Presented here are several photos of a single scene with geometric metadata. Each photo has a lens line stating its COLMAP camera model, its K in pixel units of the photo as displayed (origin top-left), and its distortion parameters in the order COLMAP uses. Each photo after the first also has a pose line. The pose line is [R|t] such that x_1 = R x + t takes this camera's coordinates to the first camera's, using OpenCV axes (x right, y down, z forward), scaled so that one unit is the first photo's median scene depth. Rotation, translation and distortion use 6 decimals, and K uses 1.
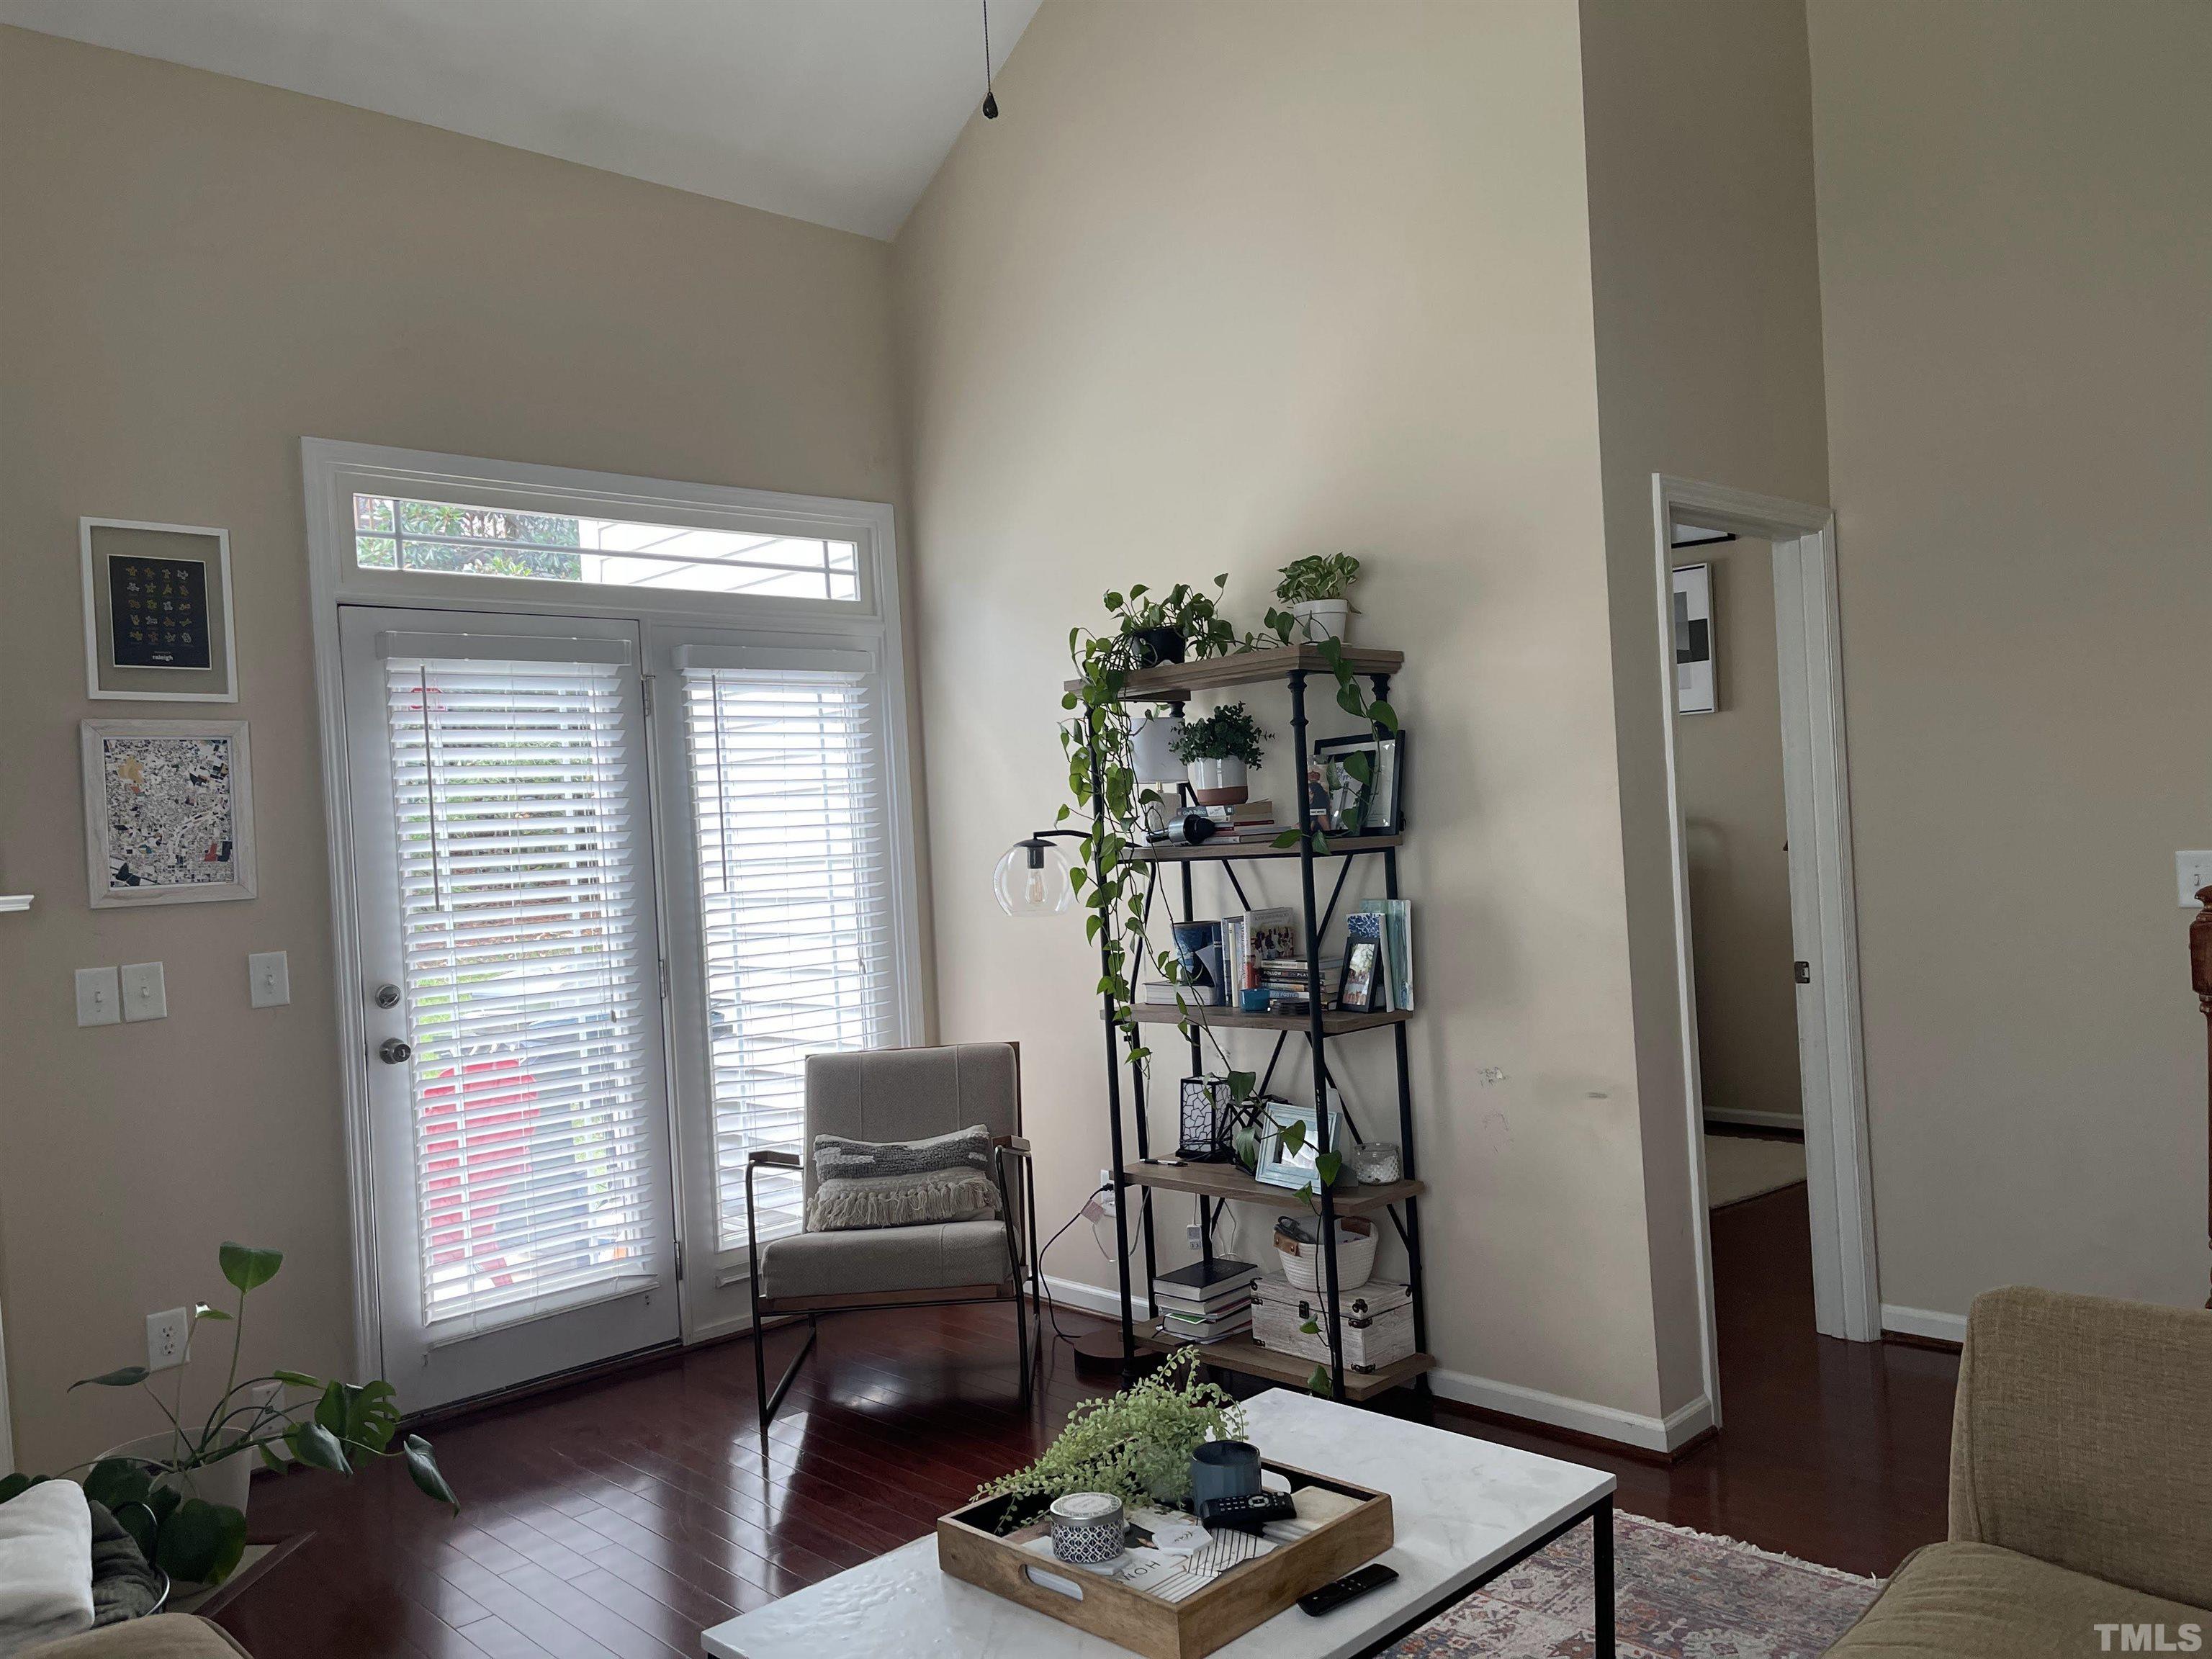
lens RADIAL K [[1670.8, 0, 1078.2], [0, 1670.8, 861.3], [0, 0, 1]] dist [0.076465, -0.094807]
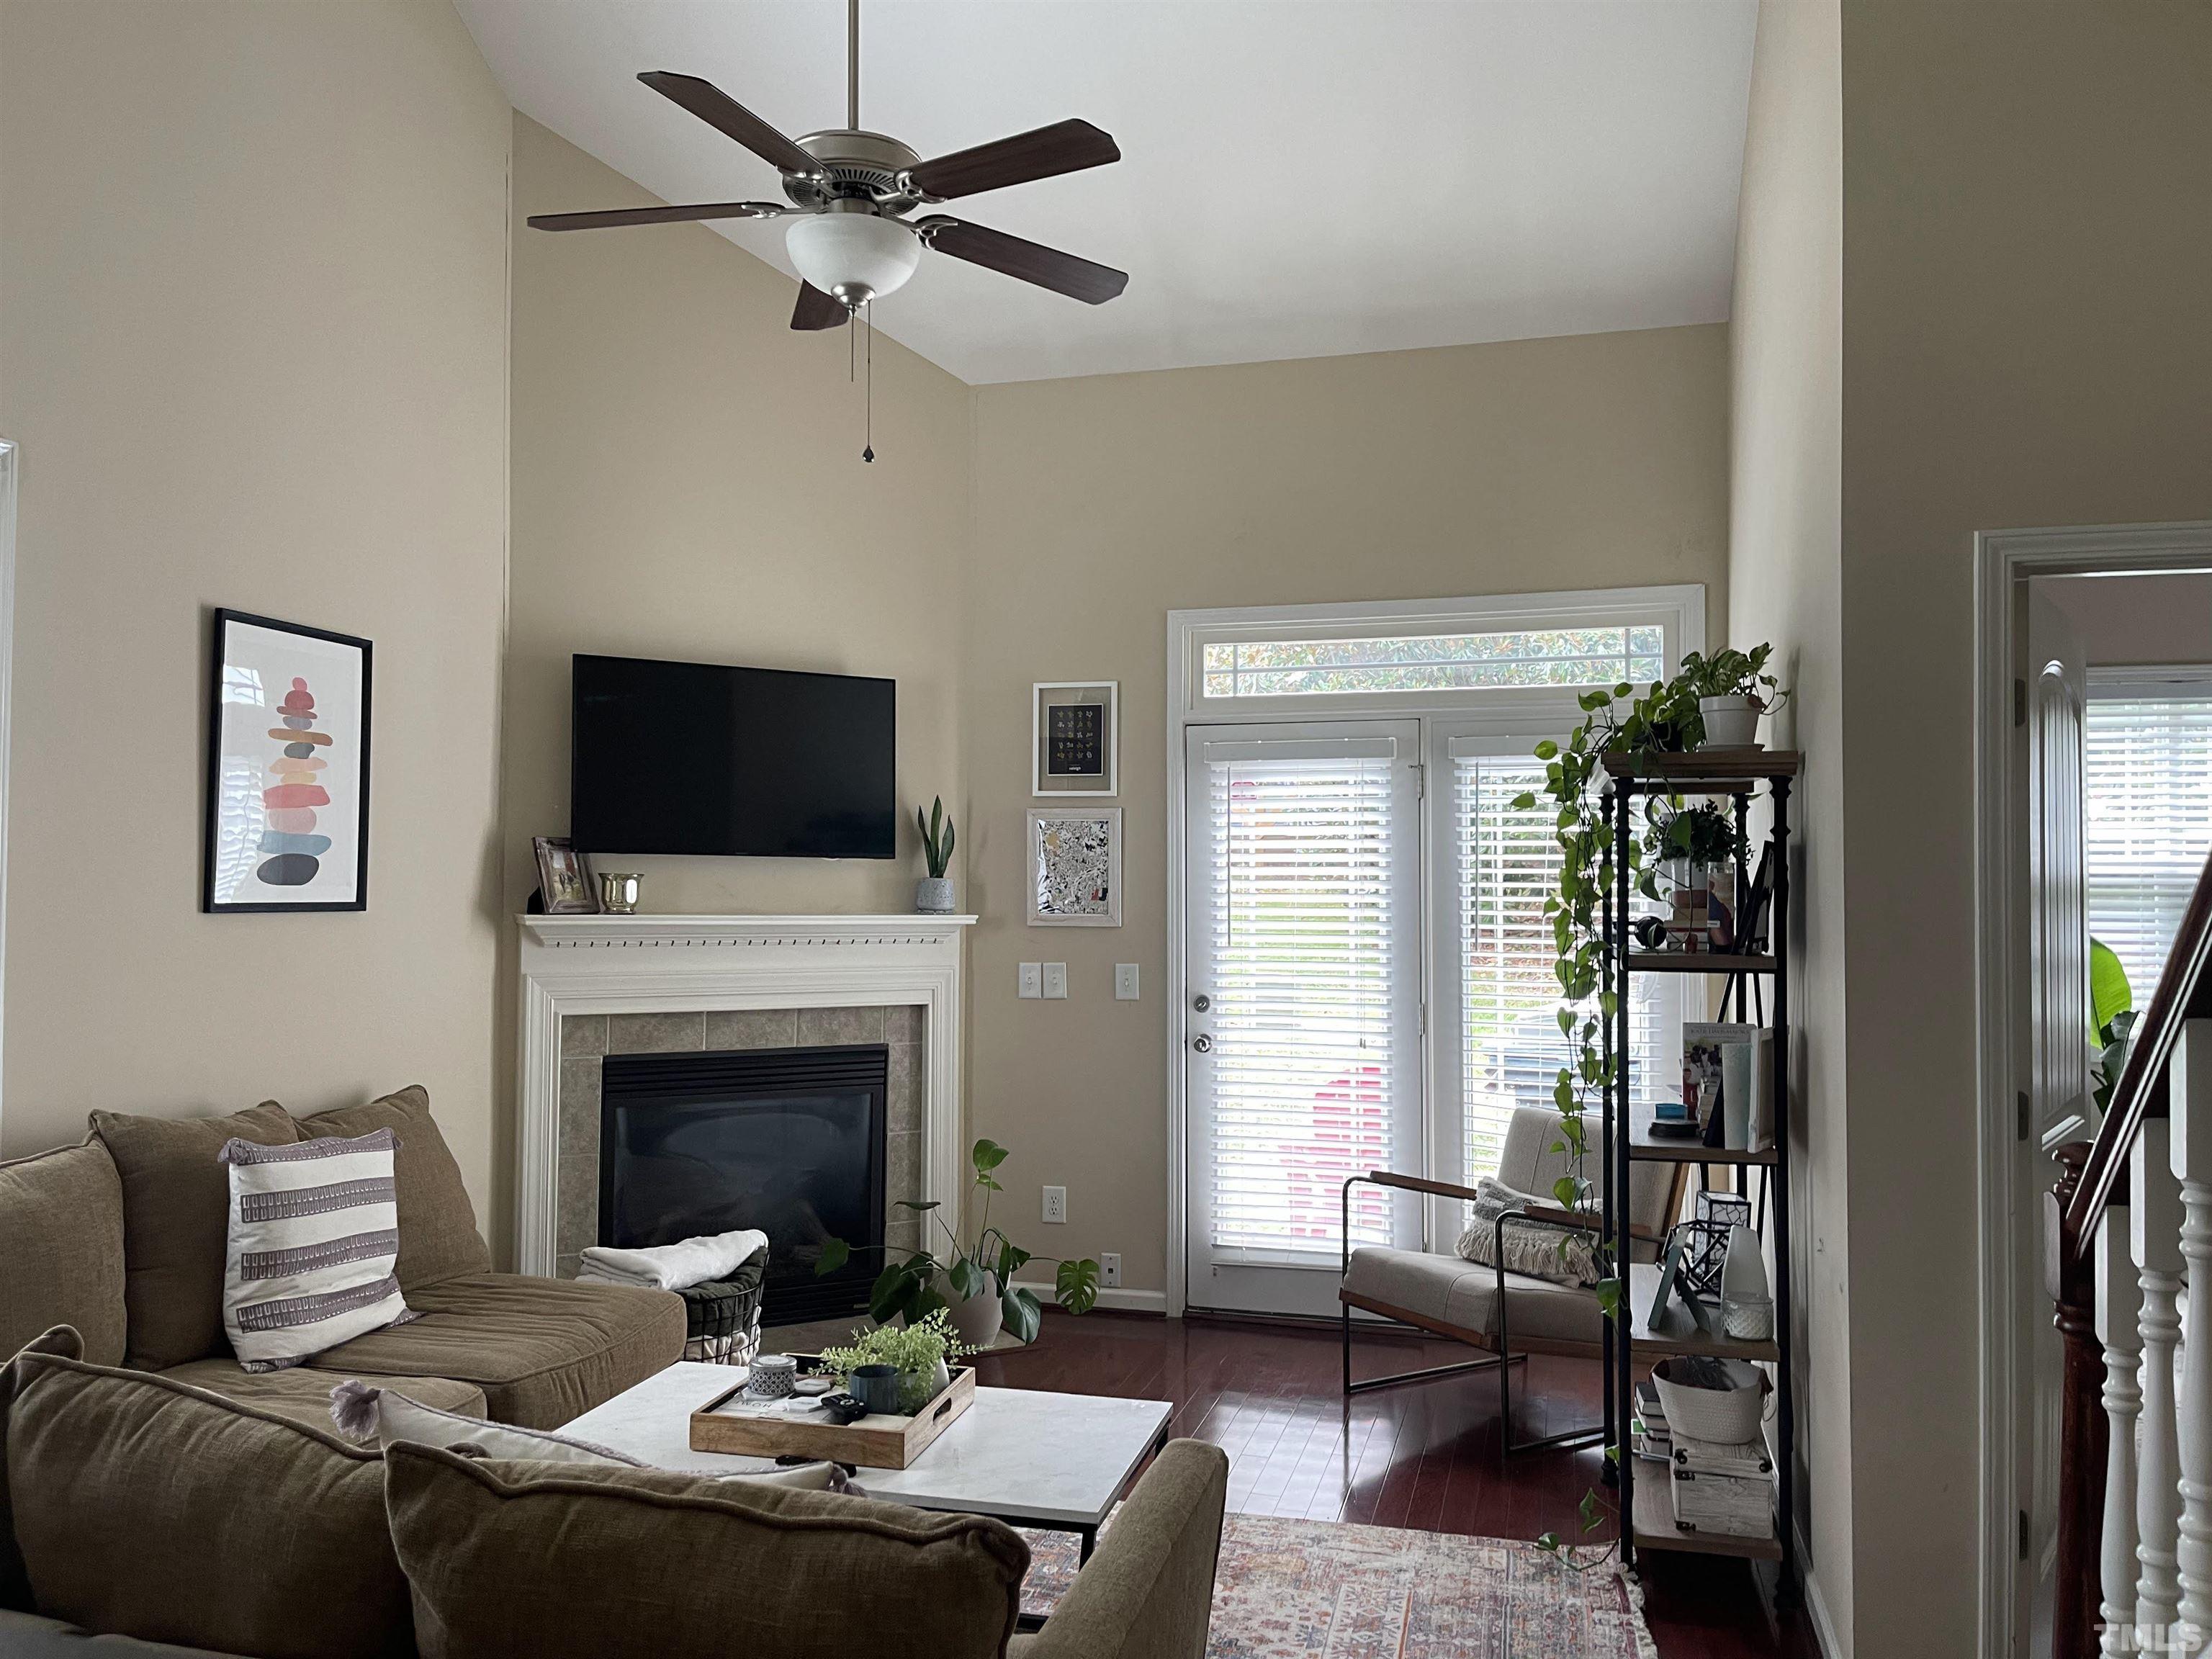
lens RADIAL K [[1670.8, 0, 1103.8], [0, 1670.8, 853.7], [0, 0, 1]] dist [0.076465, -0.094807]
pose [[0.520131, 0.040752, -0.853114, 0.763375], [-0.045044, 0.998780, 0.020247, -0.072033], [0.852898, 0.027896, 0.521332, 0.218741]]
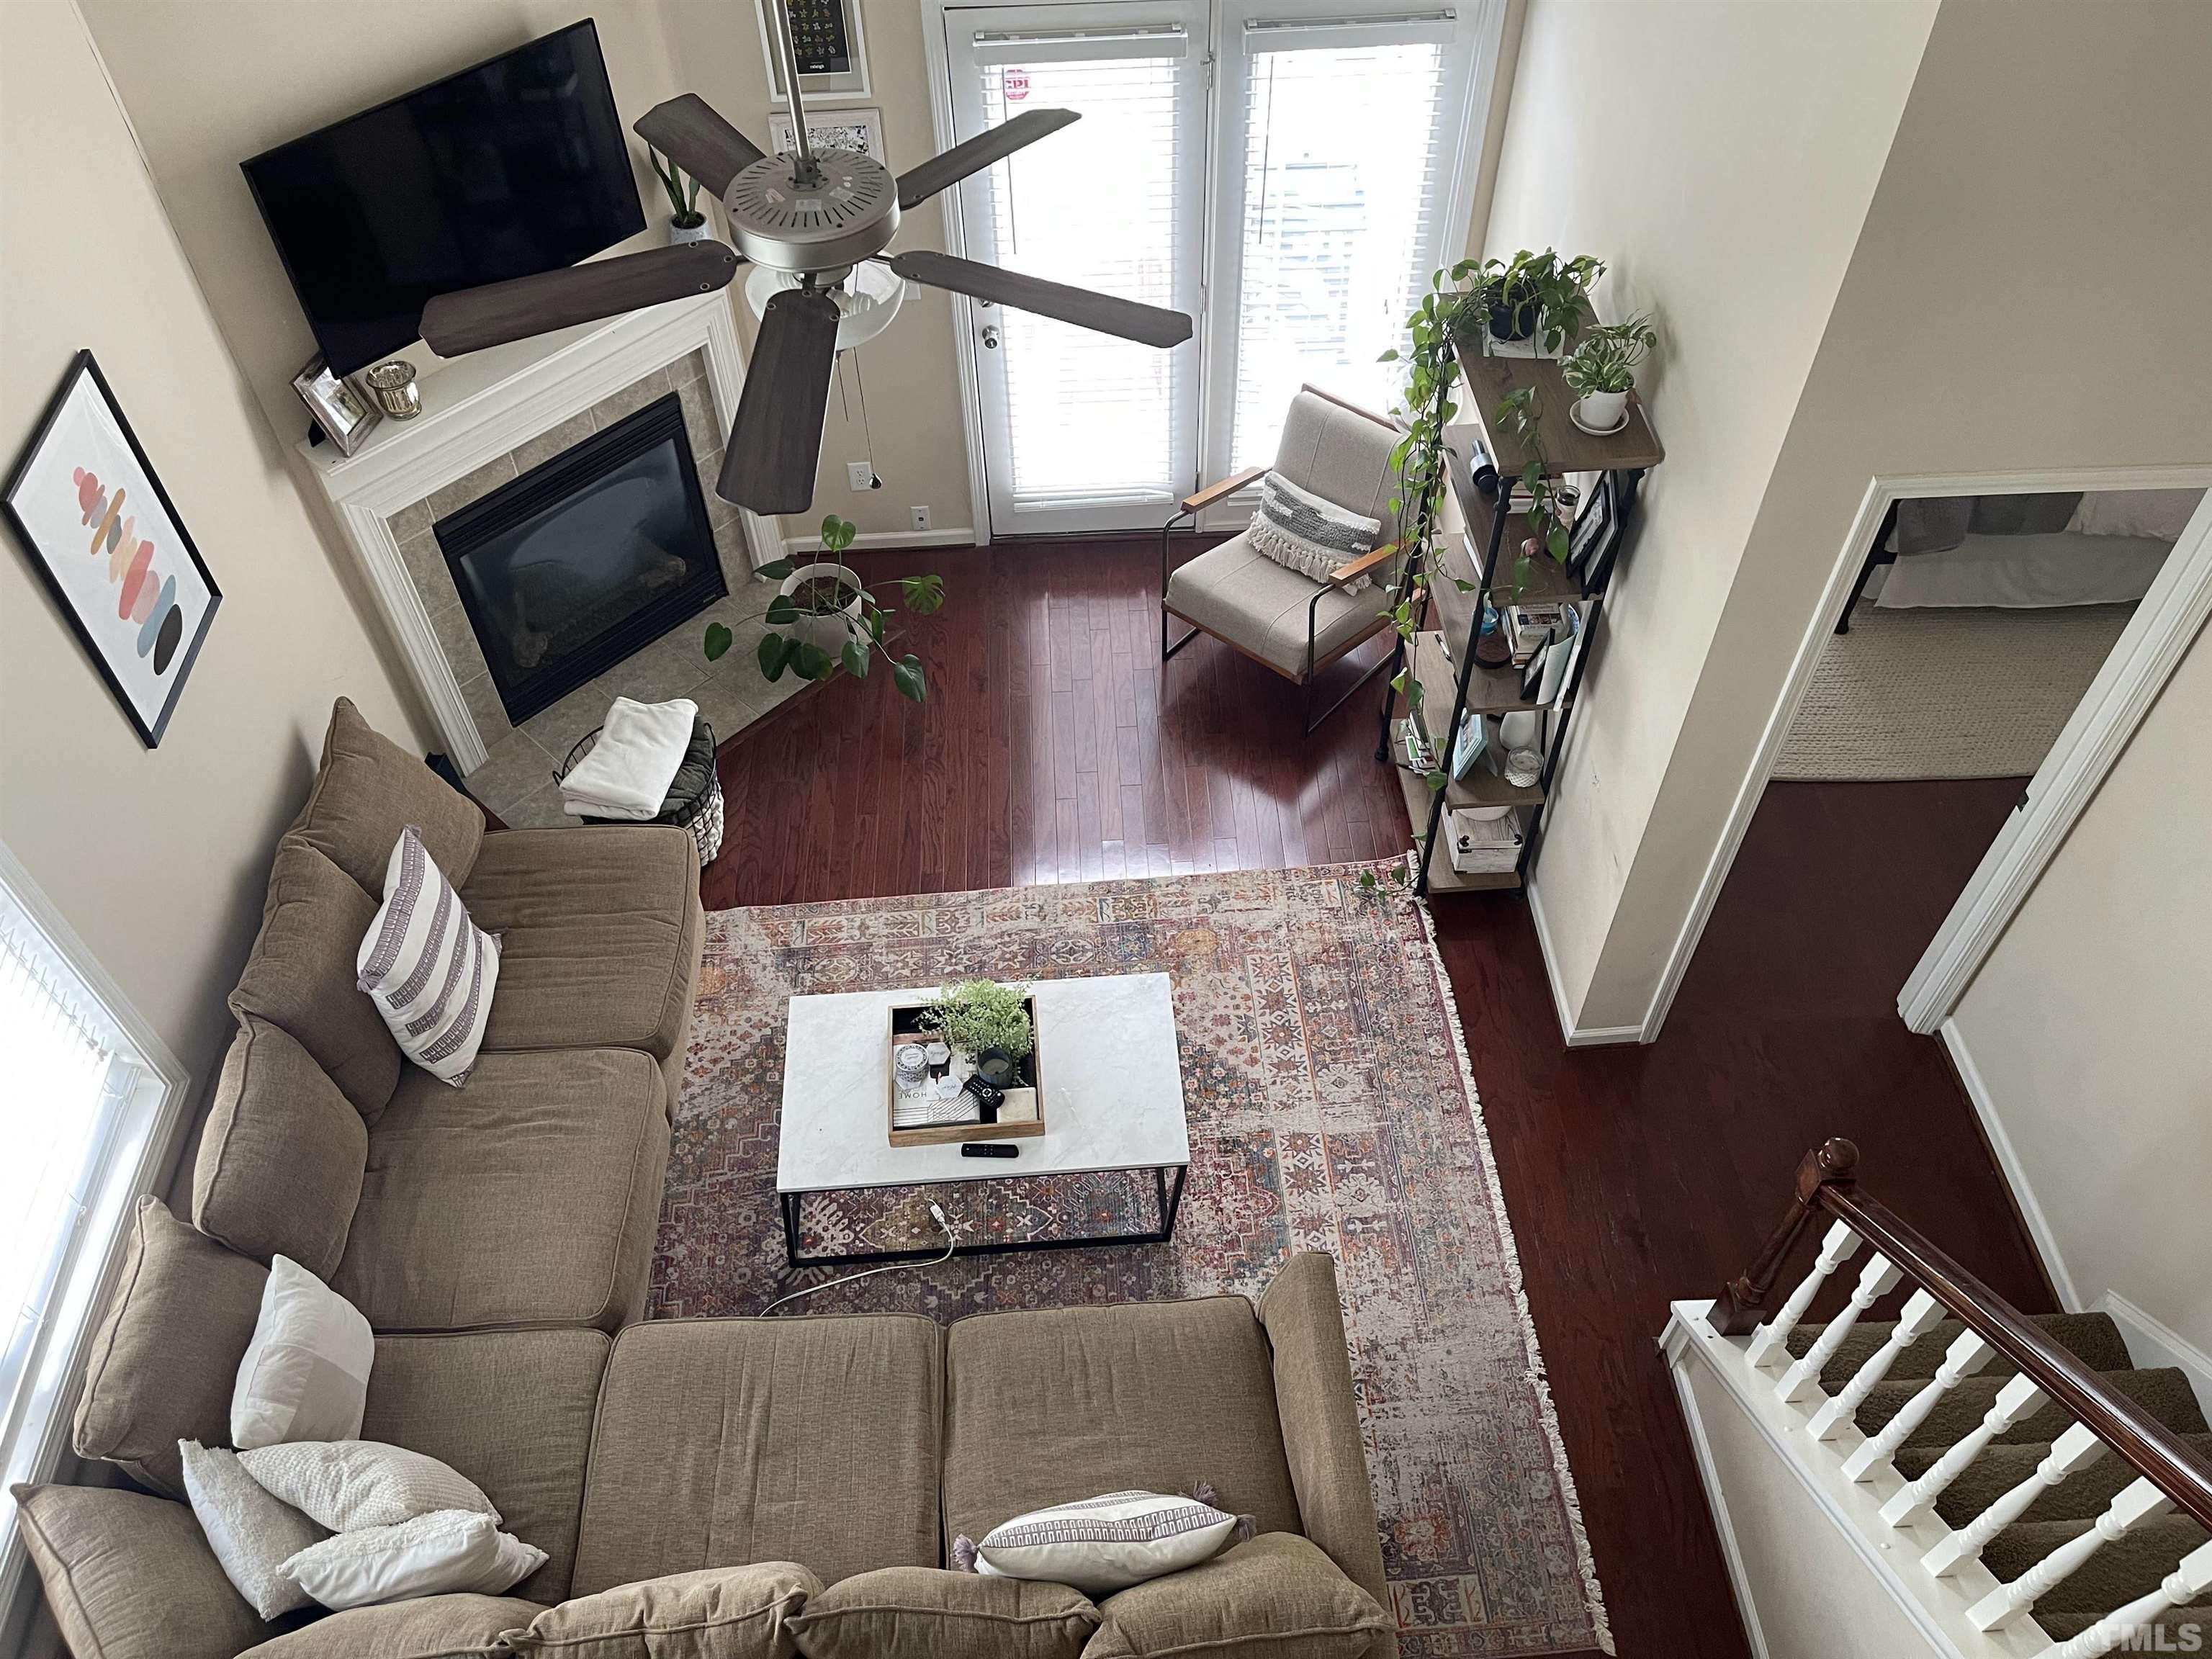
lens RADIAL K [[1670.8, 0, 1094.0], [0, 1670.8, 839.0], [0, 0, 1]] dist [0.076465, -0.094807]
pose [[0.758271, 0.526749, -0.384136, 0.448356], [-0.031153, 0.617823, 0.785700, -0.778109], [0.651195, -0.583806, 0.484887, 0.133759]]
